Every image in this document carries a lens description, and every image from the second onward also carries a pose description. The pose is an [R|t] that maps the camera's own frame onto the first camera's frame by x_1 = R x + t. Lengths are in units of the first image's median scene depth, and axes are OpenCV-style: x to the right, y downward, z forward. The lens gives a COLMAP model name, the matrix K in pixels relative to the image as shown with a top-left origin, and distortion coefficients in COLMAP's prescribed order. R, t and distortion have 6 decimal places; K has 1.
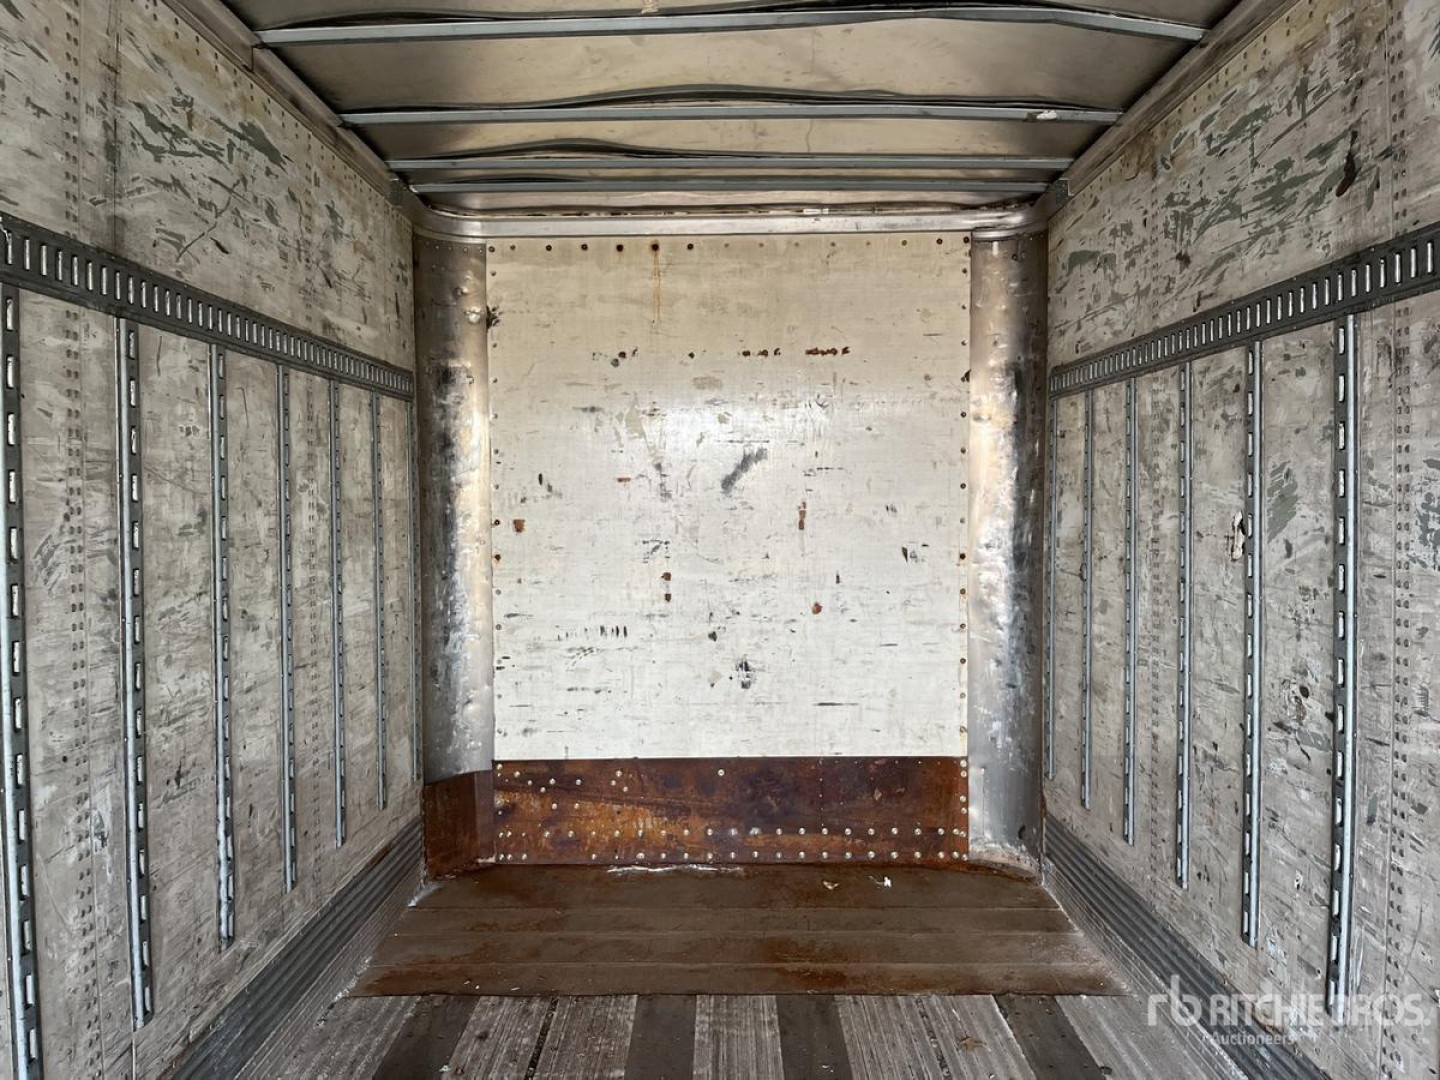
lens RADIAL K [[1088.6, 0, 720.4], [0, 1088.6, 538.4], [0, 0, 1]] dist [0.043460, -0.047252]
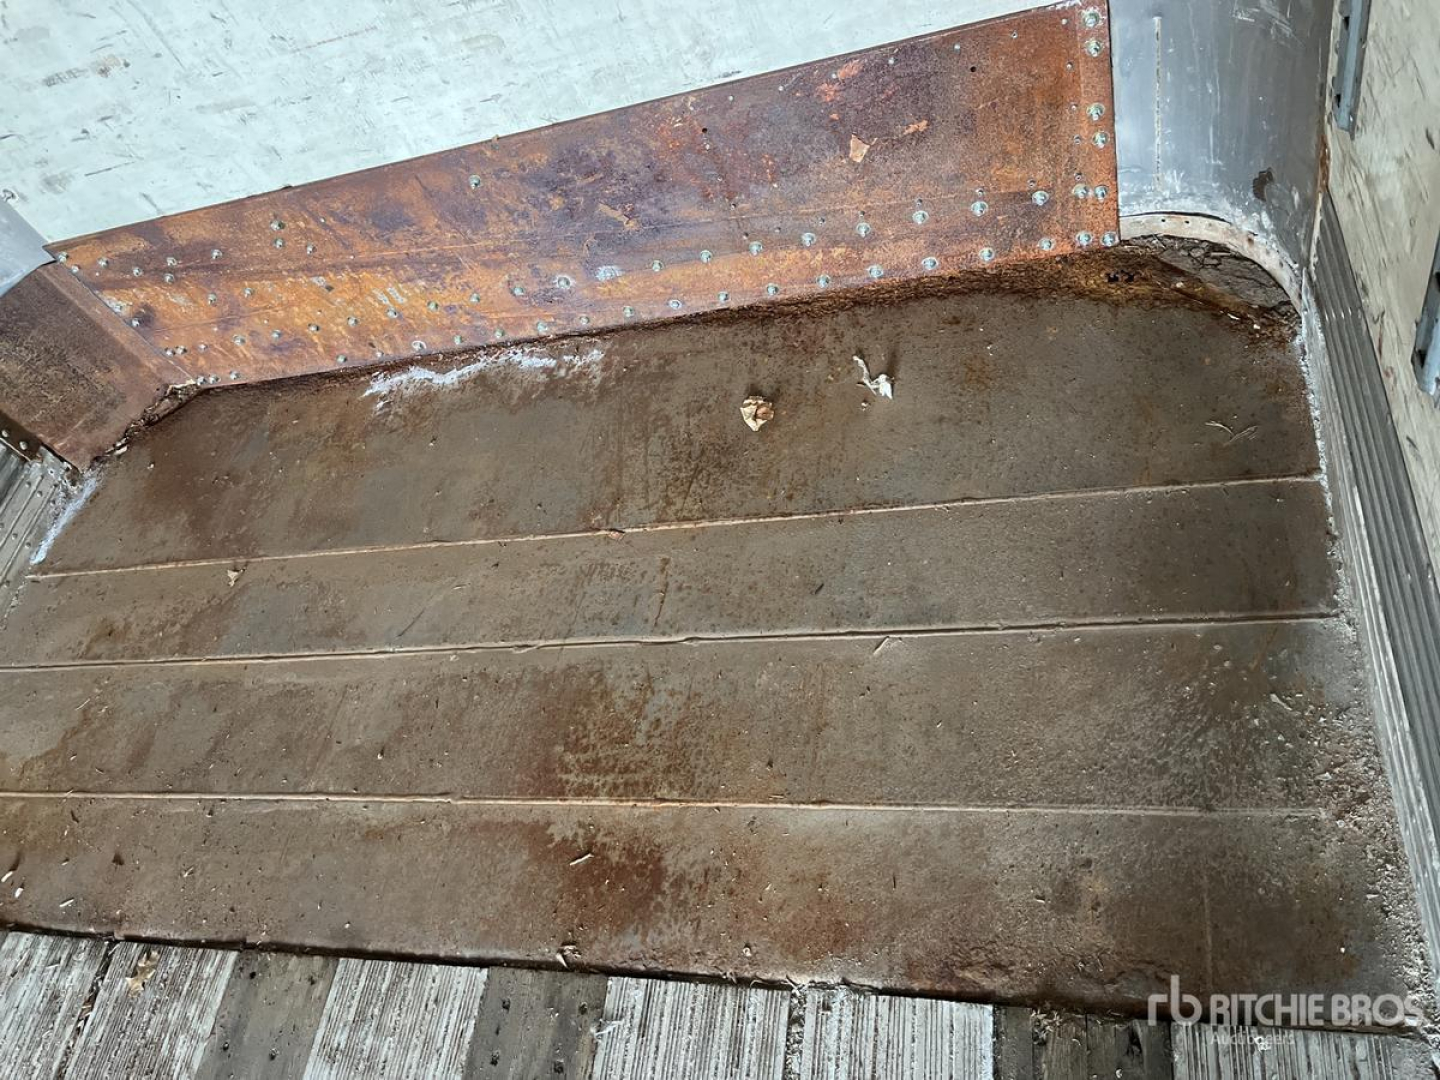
lens RADIAL K [[1088.6, 0, 719.9], [0, 1088.6, 537.9], [0, 0, 1]] dist [0.043460, -0.047252]
pose [[0.937388, -0.070075, -0.341164, 0.223950], [0.315252, 0.587112, 0.745598, 0.013889], [0.148054, -0.806467, 0.572443, 0.676858]]
